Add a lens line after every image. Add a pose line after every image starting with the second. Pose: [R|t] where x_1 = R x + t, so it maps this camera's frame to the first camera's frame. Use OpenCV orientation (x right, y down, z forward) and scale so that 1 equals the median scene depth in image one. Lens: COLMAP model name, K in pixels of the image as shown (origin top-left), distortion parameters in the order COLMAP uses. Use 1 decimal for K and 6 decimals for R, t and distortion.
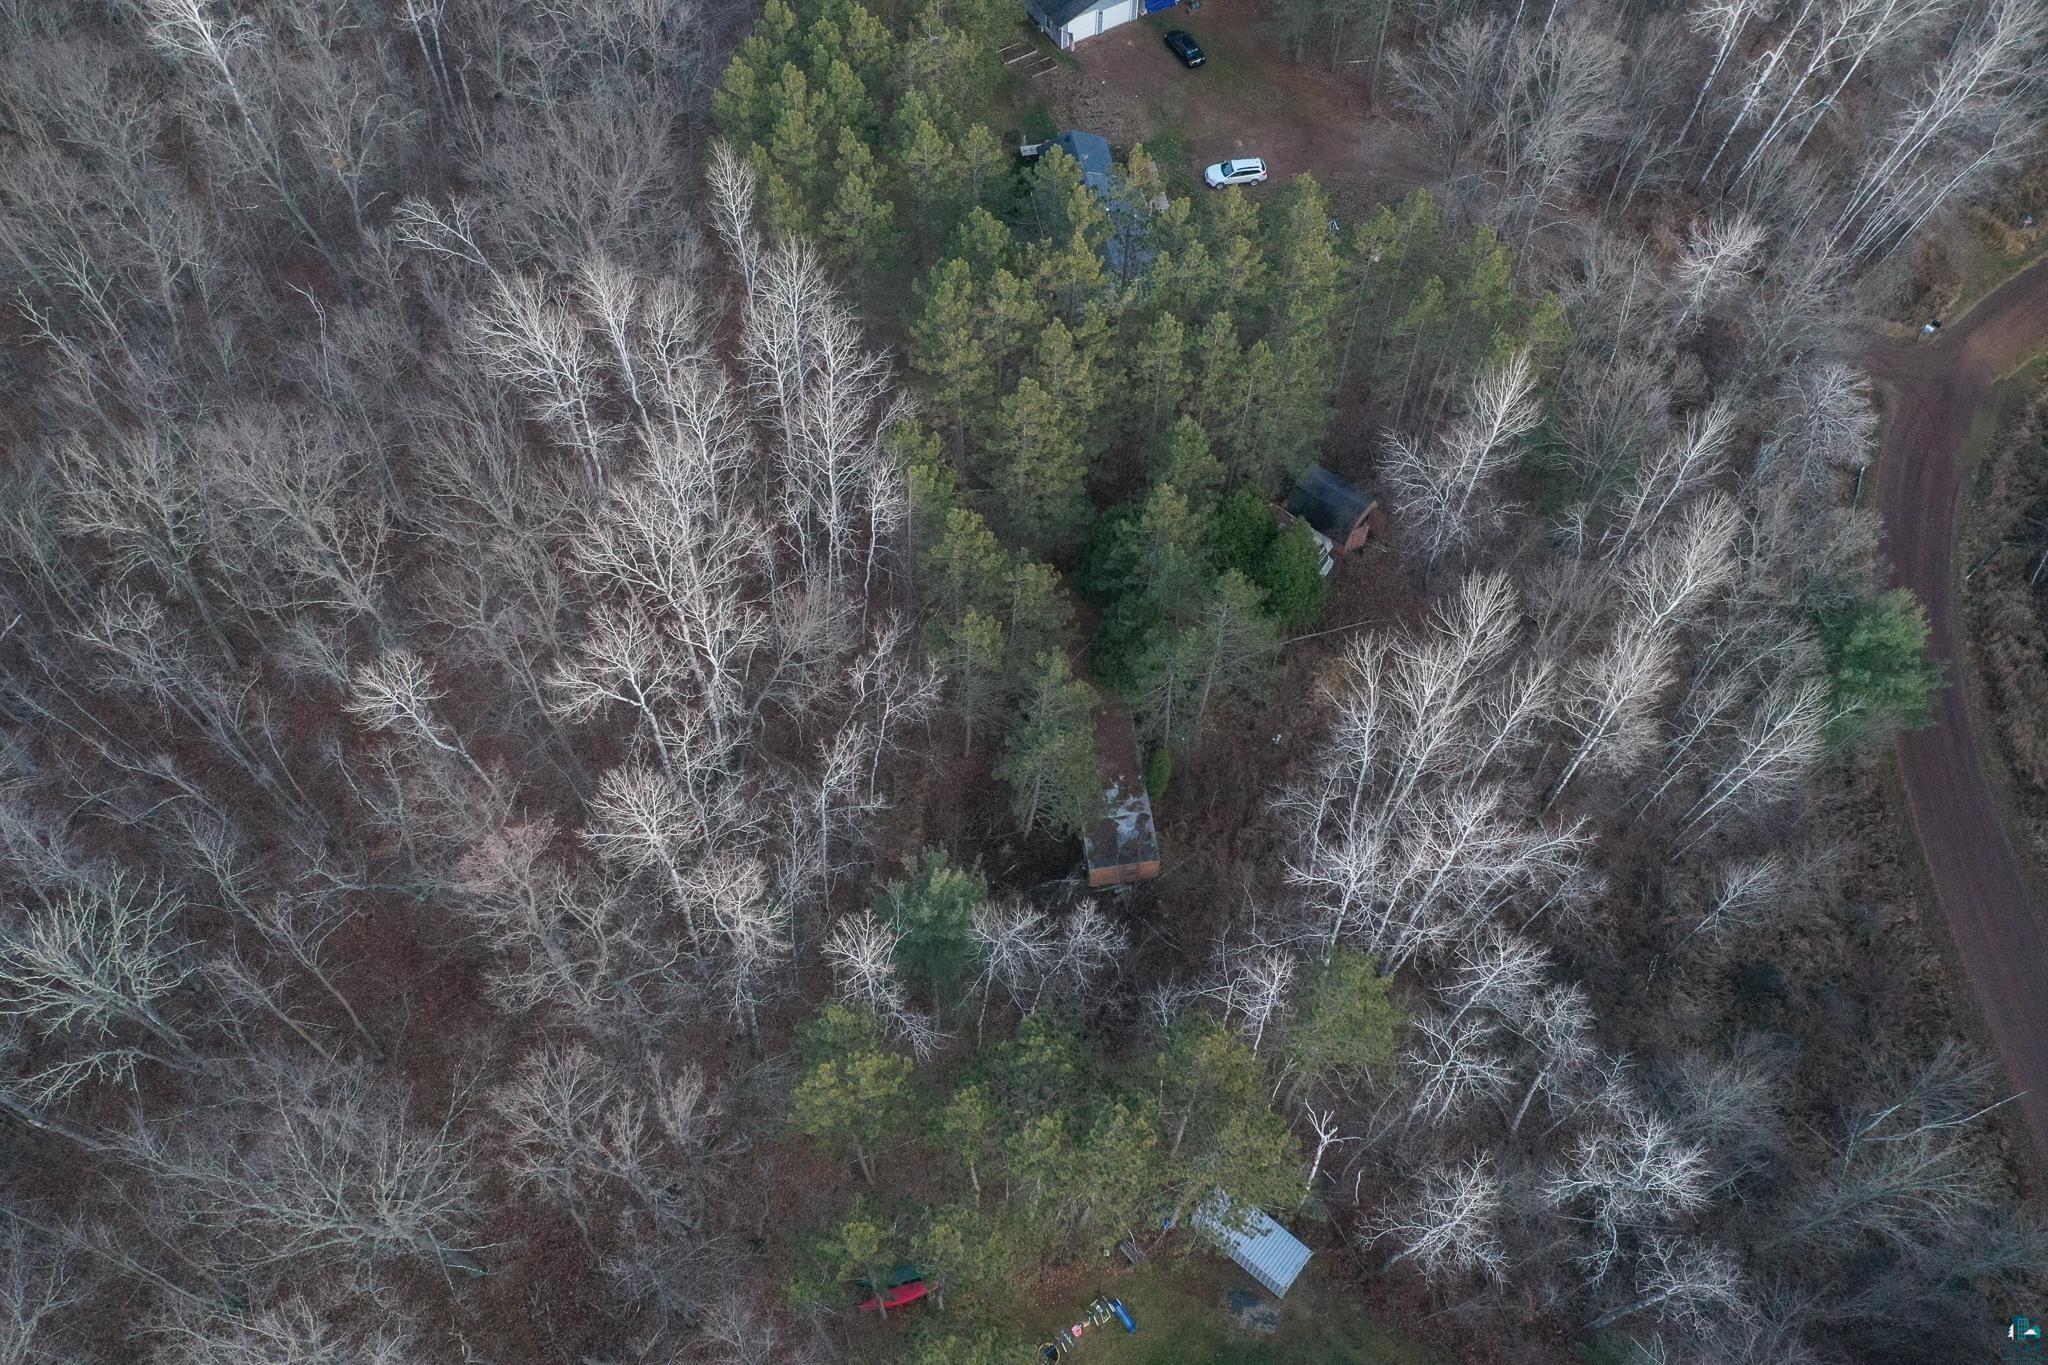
lens RADIAL K [[1626.9, 0, 1024.0], [0, 1626.9, 682.5], [0, 0, 1]] dist [-0.003551, -0.004294]
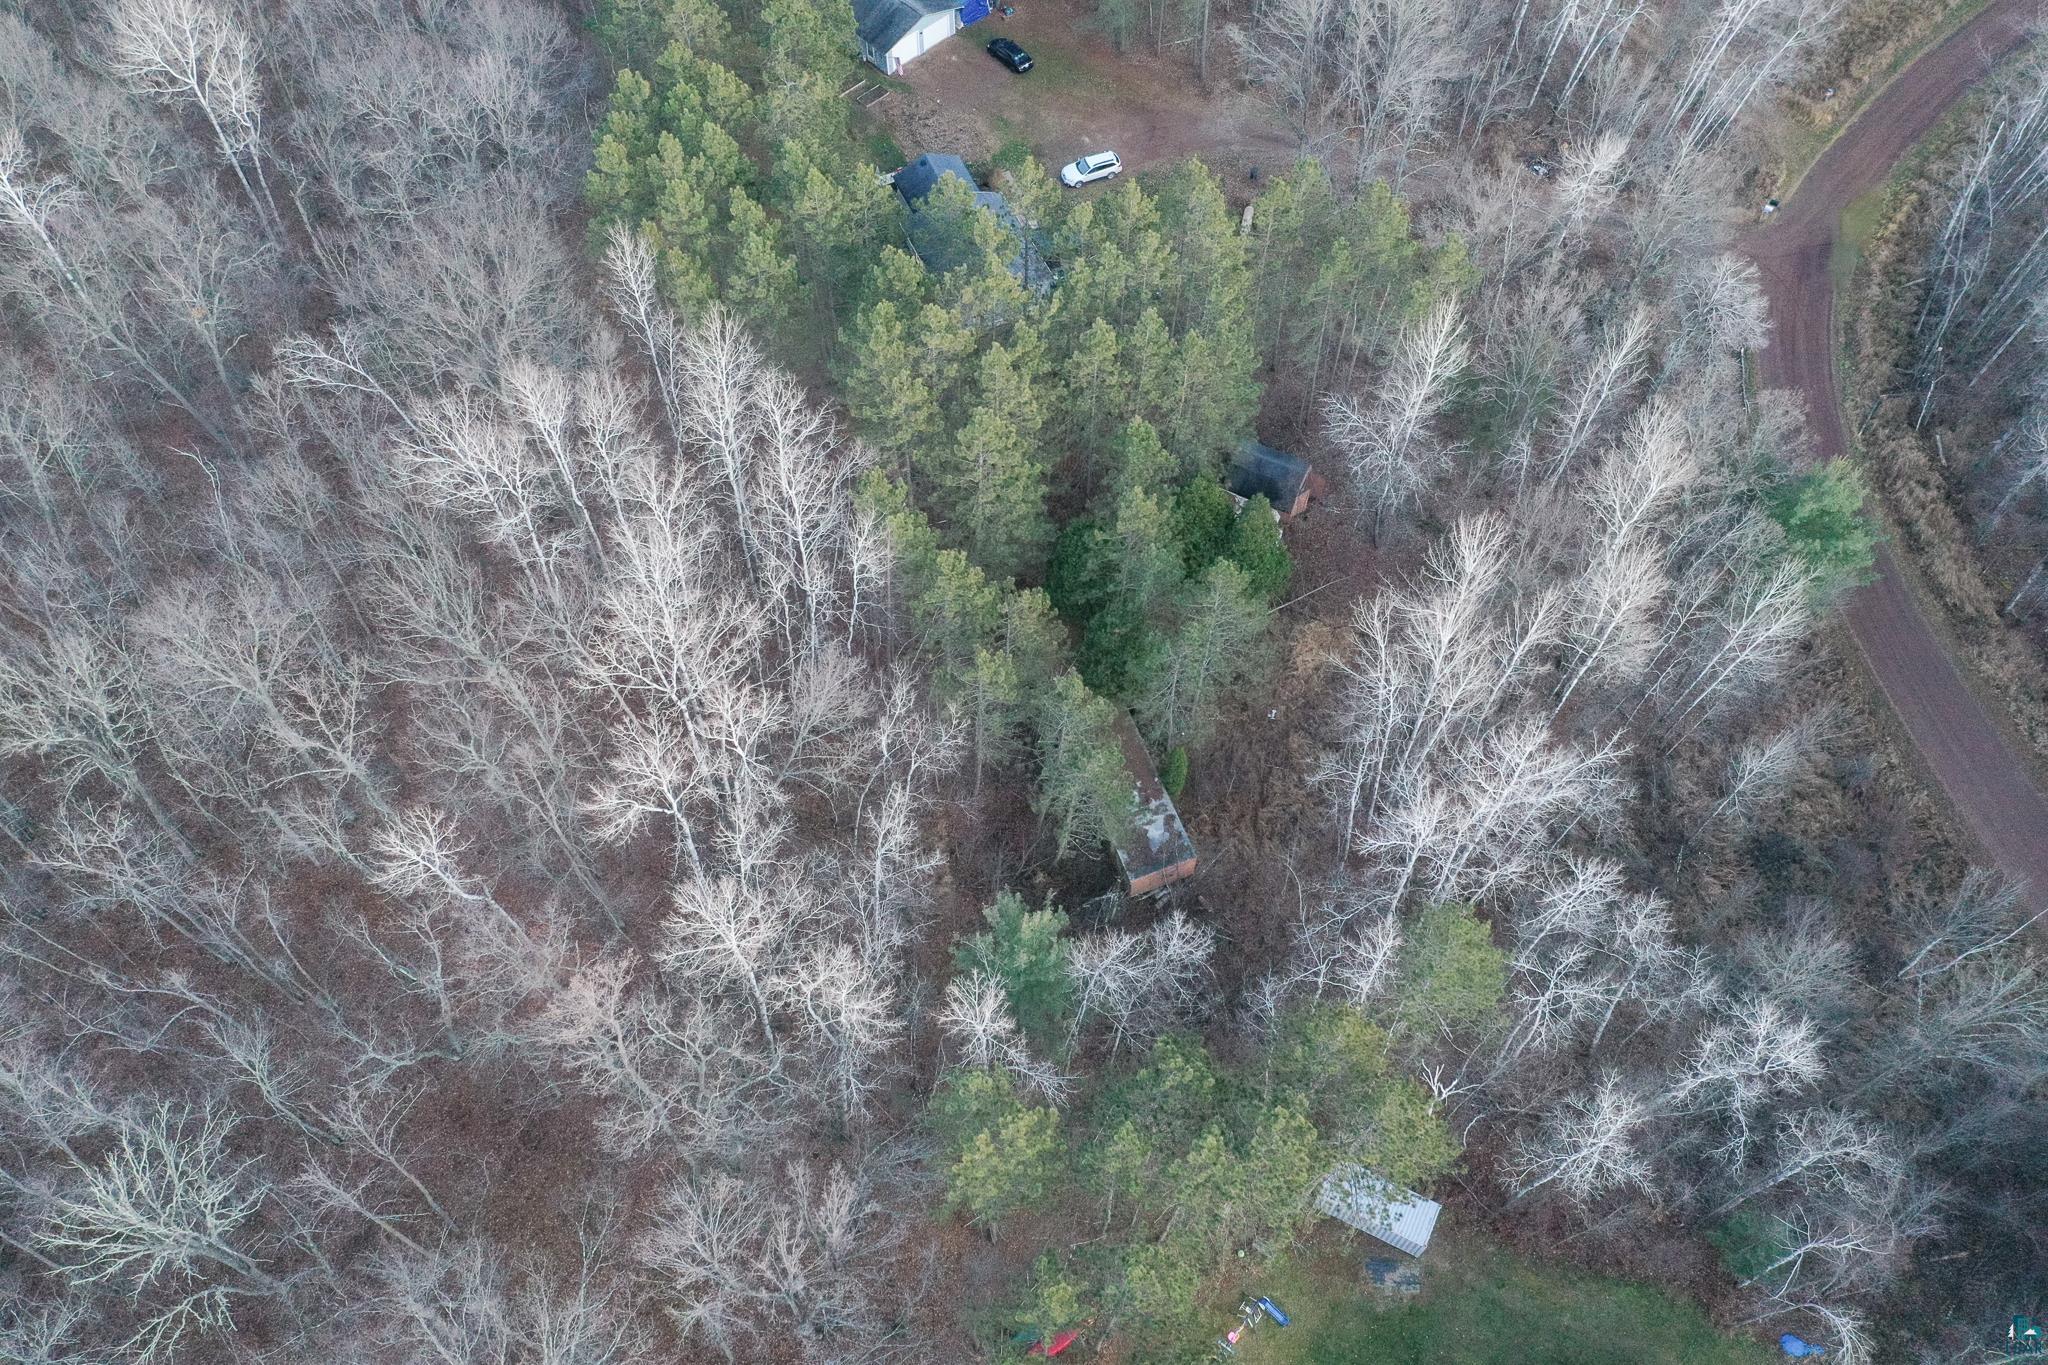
lens RADIAL K [[1625.1, 0, 1024.0], [0, 1625.1, 682.5], [0, 0, 1]] dist [-0.004961, -0.005109]
pose [[0.974098, -0.196621, 0.111688, -0.112283], [0.197026, 0.980369, 0.007505, -0.024752], [-0.110971, 0.014695, 0.993715, 0.017620]]
